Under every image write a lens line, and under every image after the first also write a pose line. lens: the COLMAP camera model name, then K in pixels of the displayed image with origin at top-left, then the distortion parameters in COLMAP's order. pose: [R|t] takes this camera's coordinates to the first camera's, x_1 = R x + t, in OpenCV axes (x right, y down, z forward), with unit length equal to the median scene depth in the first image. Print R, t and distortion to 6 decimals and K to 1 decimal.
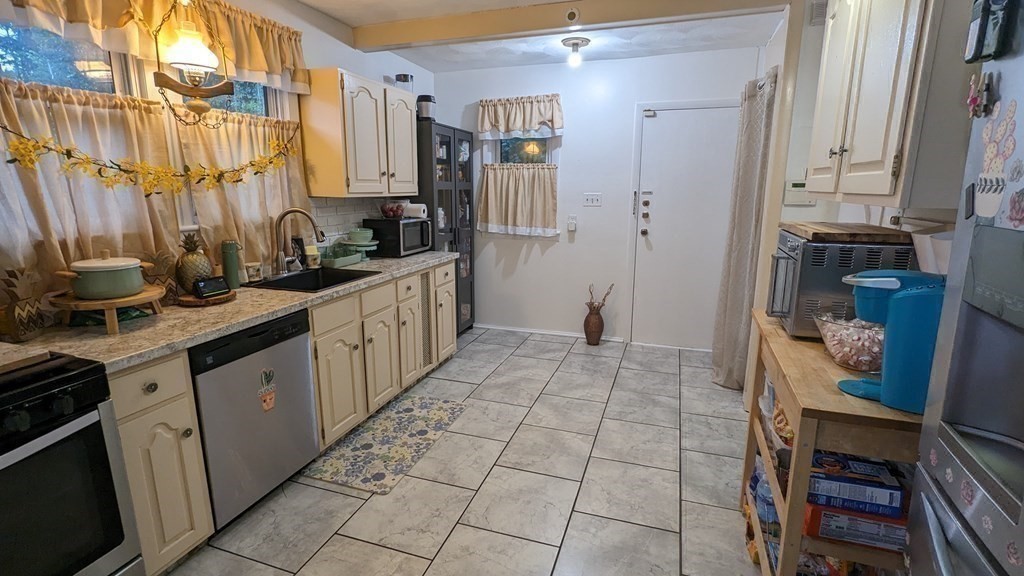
lens RADIAL K [[484.4, 0, 492.9], [0, 484.4, 286.6], [0, 0, 1]] dist [-0.000903, 0.001570]
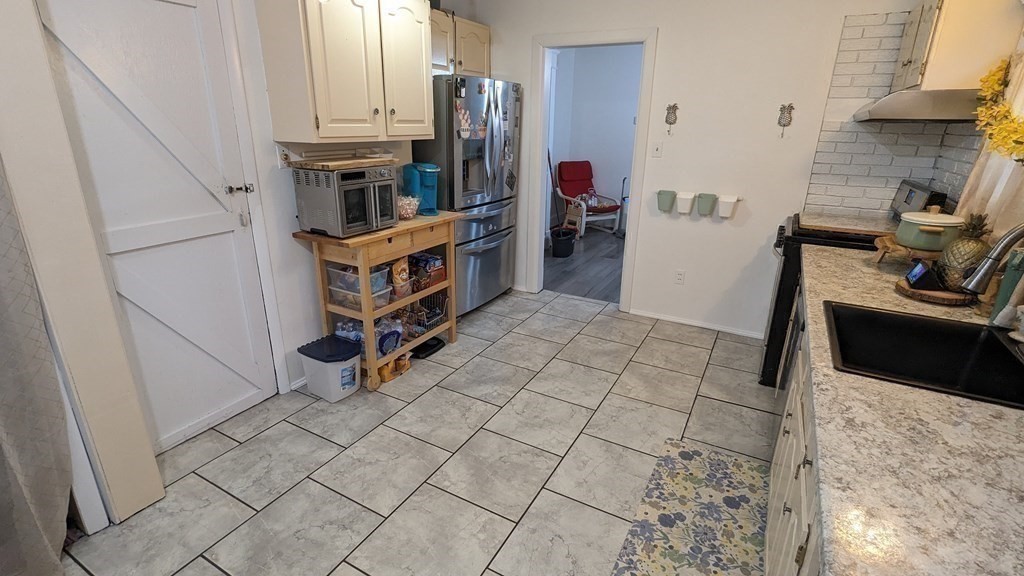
lens RADIAL K [[484.4, 0, 508.9], [0, 484.4, 286.7], [0, 0, 1]] dist [-0.000903, 0.001570]
pose [[-0.989340, -0.064271, 0.130671, 0.005411], [0.012080, 0.858018, 0.513477, -0.339438], [-0.145120, 0.509582, -0.848096, 1.482030]]
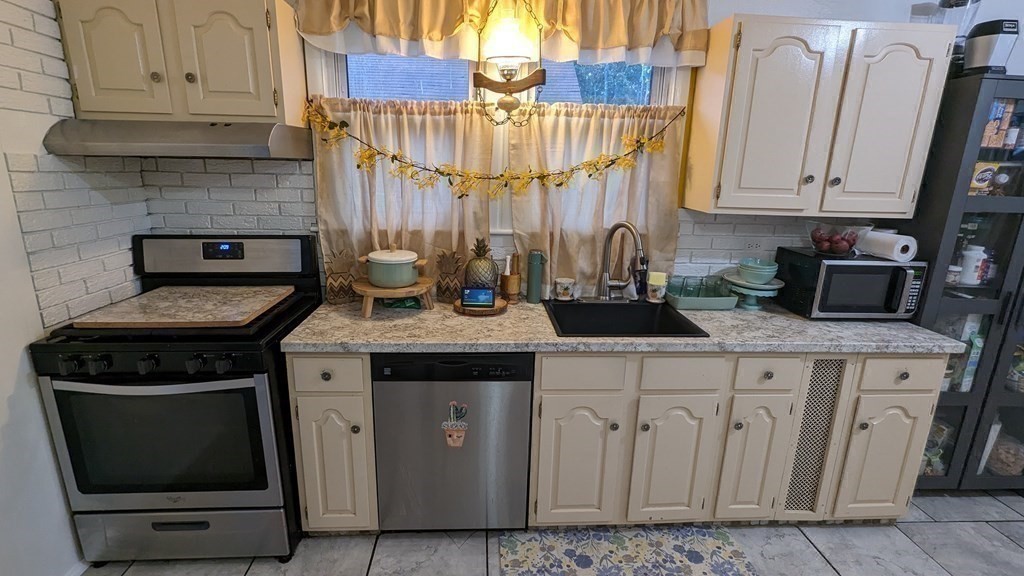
lens RADIAL K [[484.4, 0, 510.1], [0, 484.4, 288.7], [0, 0, 1]] dist [-0.000903, 0.001570]
pose [[0.404370, 0.234459, -0.884033, 0.230557], [-0.212191, 0.964260, 0.158677, -0.146759], [0.889640, 0.123420, 0.439668, 0.524576]]
